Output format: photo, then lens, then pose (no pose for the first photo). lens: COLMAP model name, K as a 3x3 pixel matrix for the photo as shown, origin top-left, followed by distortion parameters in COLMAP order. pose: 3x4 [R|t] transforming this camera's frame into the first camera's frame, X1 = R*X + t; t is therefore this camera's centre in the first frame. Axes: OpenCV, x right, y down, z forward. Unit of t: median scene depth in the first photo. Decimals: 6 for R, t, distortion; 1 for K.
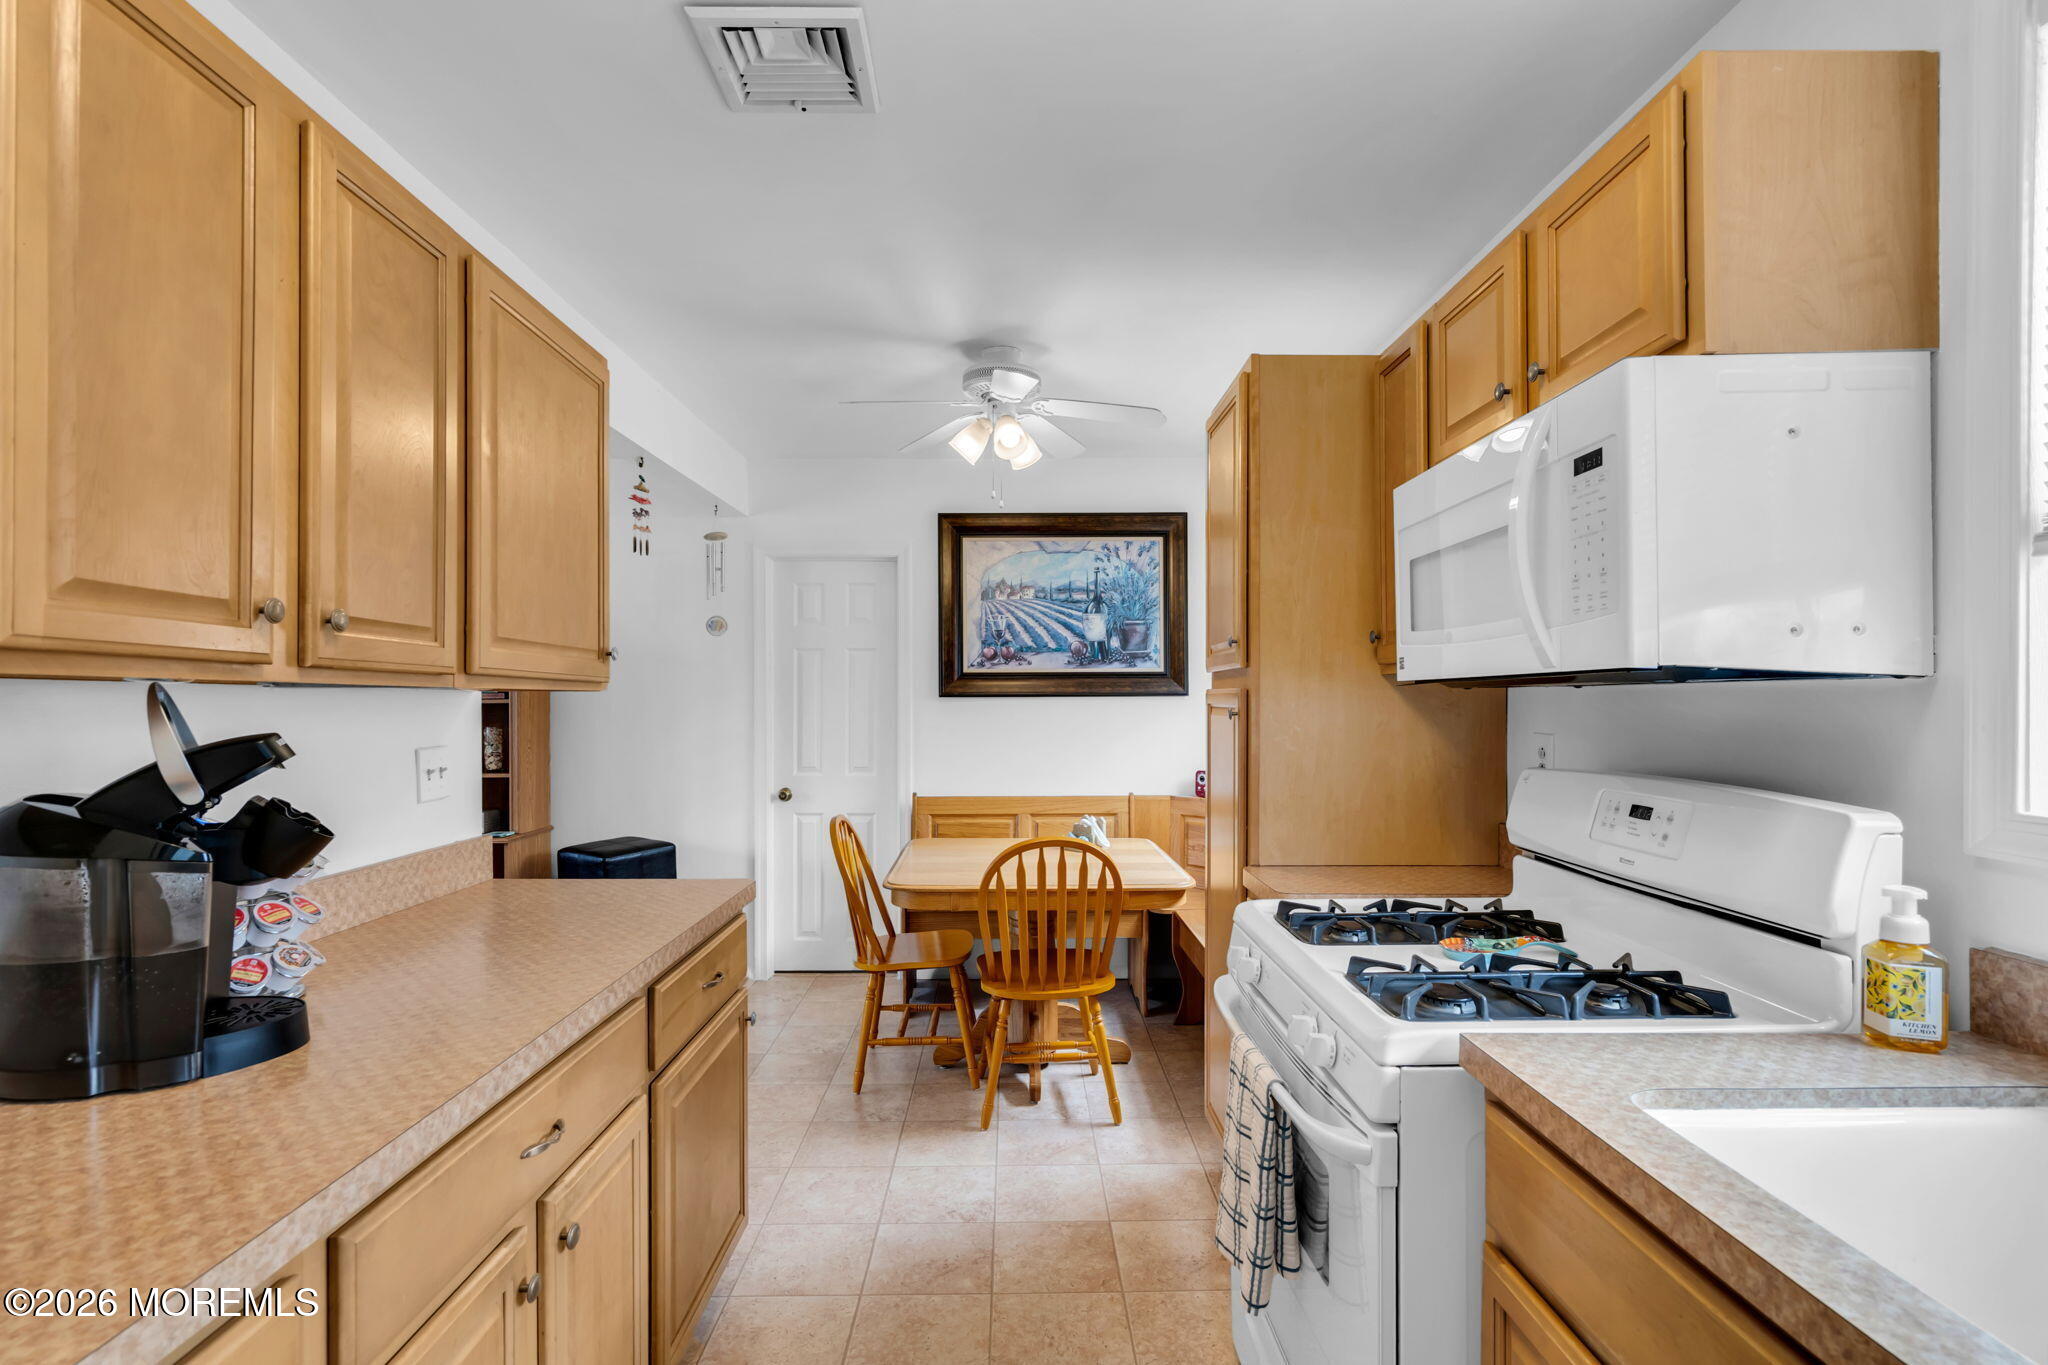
lens RADIAL K [[929.4, 0, 1016.6], [0, 929.4, 704.4], [0, 0, 1]] dist [-0.010109, 0.007030]
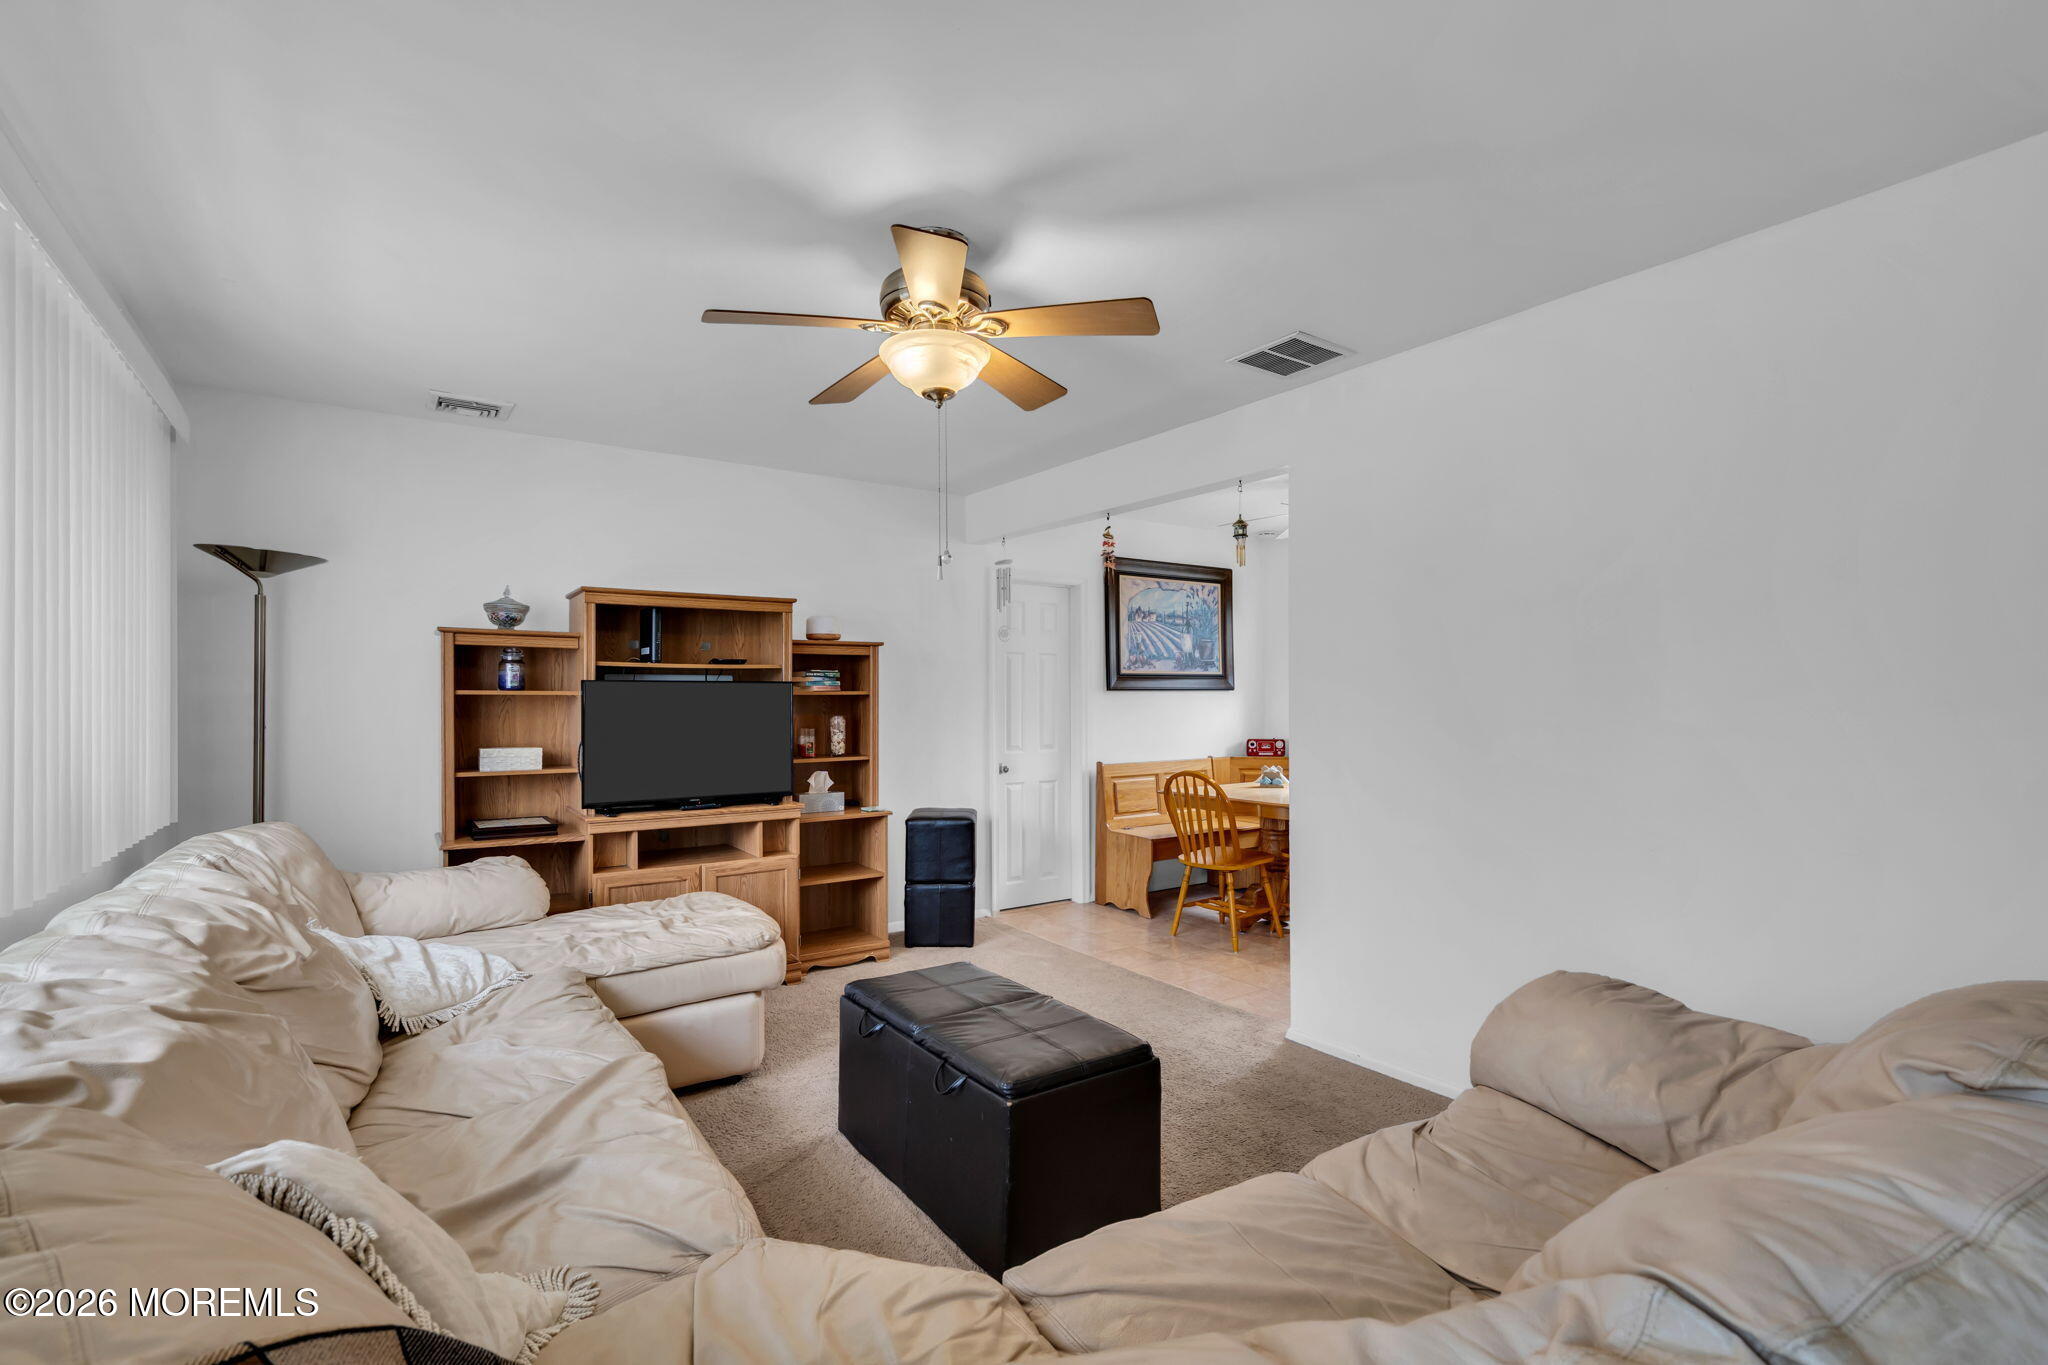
lens RADIAL K [[929.4, 0, 1016.6], [0, 929.4, 704.4], [0, 0, 1]] dist [-0.010109, 0.007030]
pose [[0.825944, -0.005451, 0.563726, -1.551341], [0.006759, 0.999977, -0.000234, 0.018290], [-0.563711, 0.004003, 0.825962, -0.076897]]
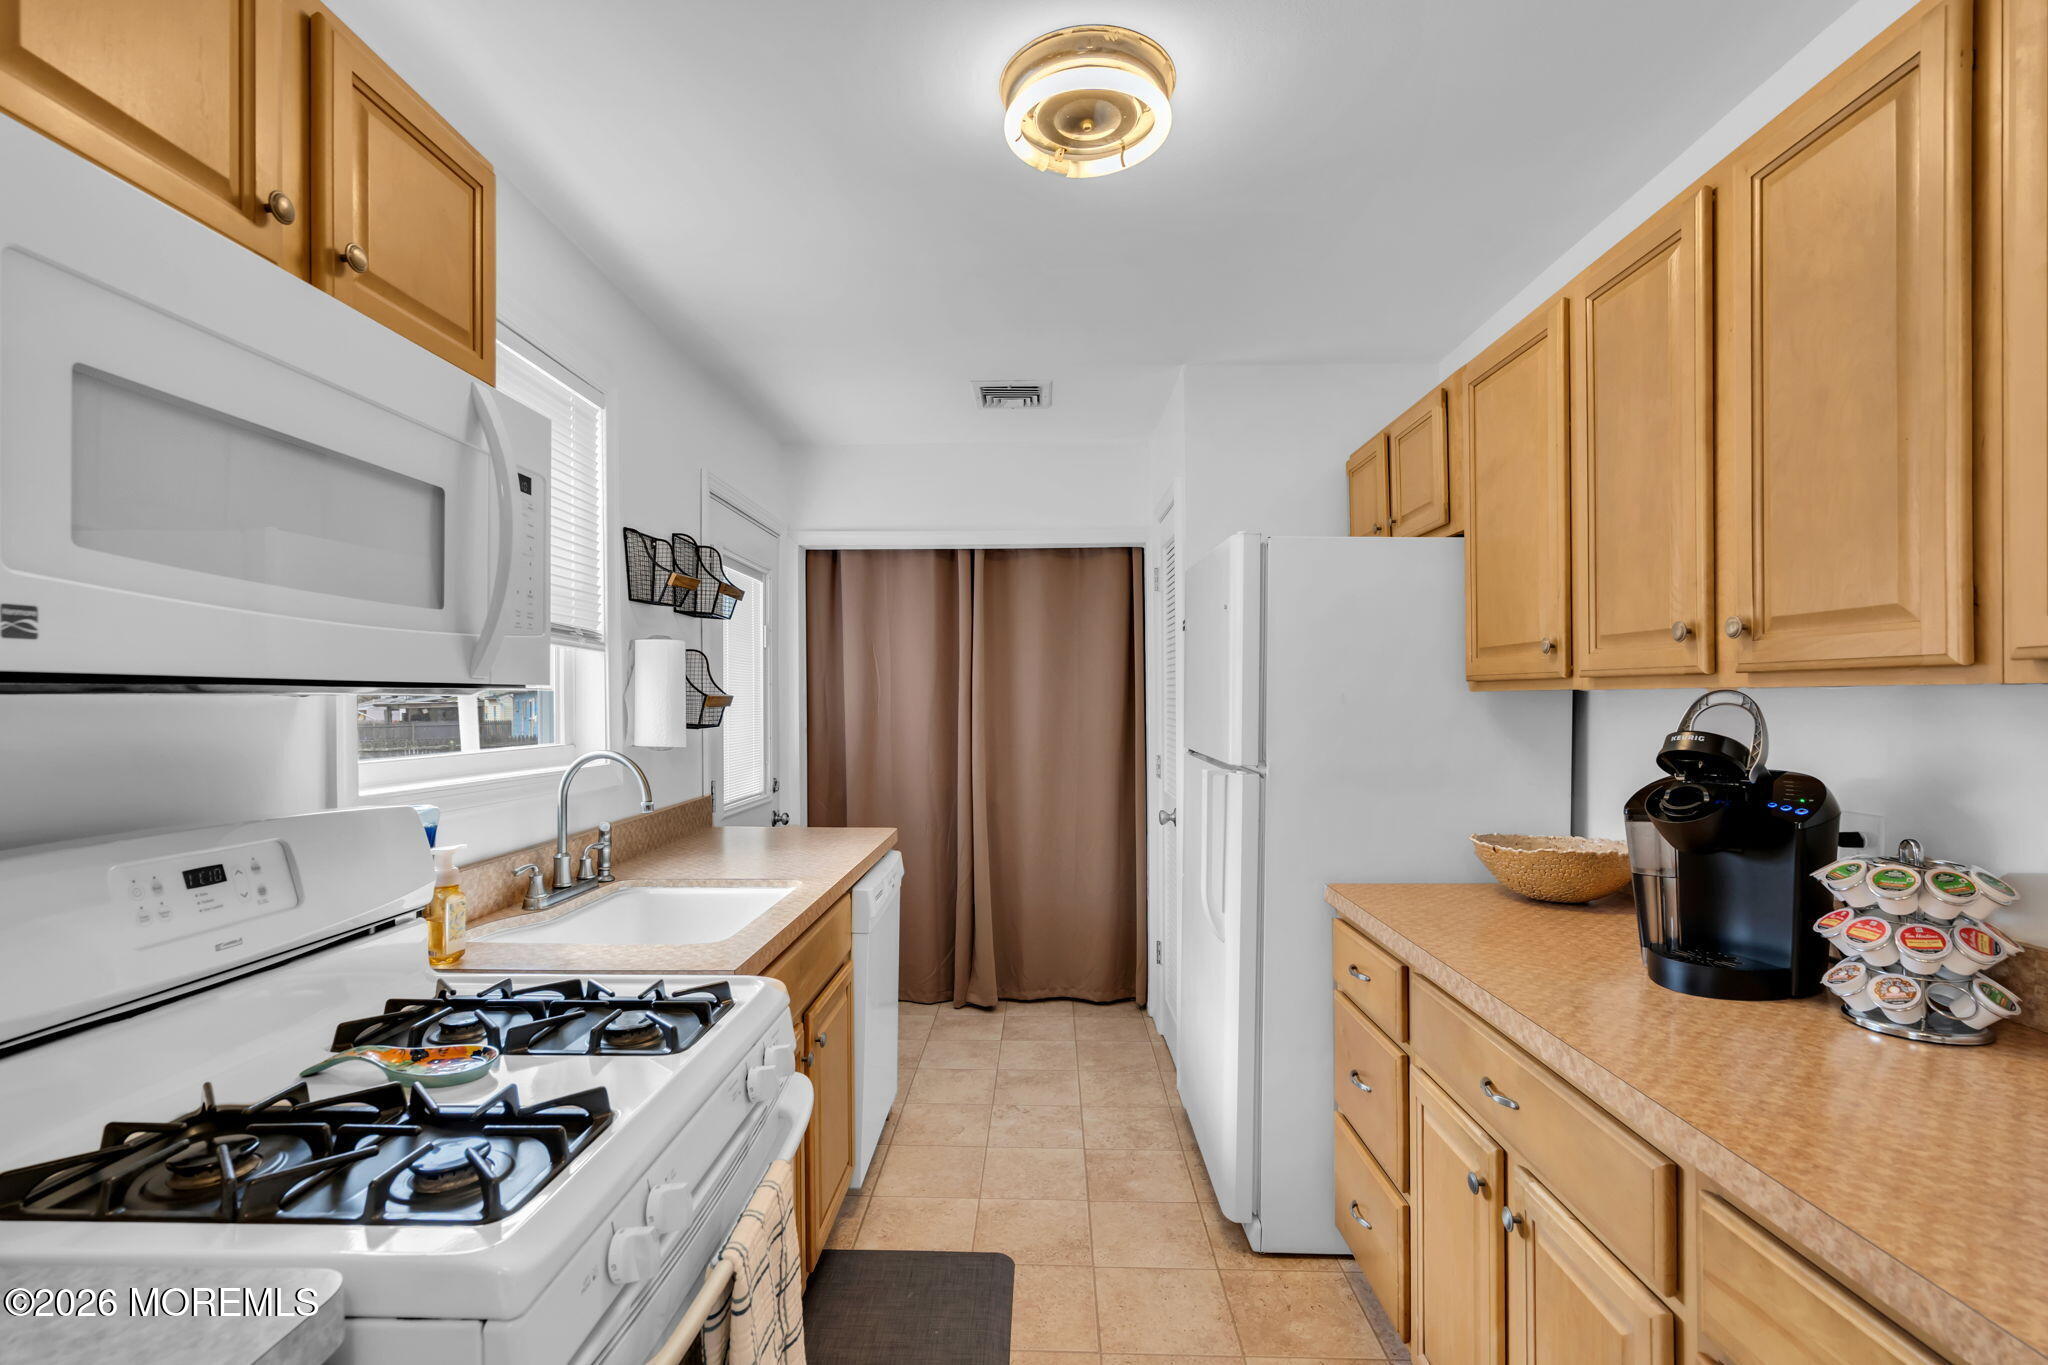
lens RADIAL K [[929.4, 0, 1016.6], [0, 929.4, 704.4], [0, 0, 1]] dist [-0.010109, 0.007030]
pose [[-0.999139, 0.007610, 0.040790, 0.012279], [0.007782, 0.999961, 0.004067, -0.006569], [-0.040757, 0.004381, -0.999159, 0.852171]]
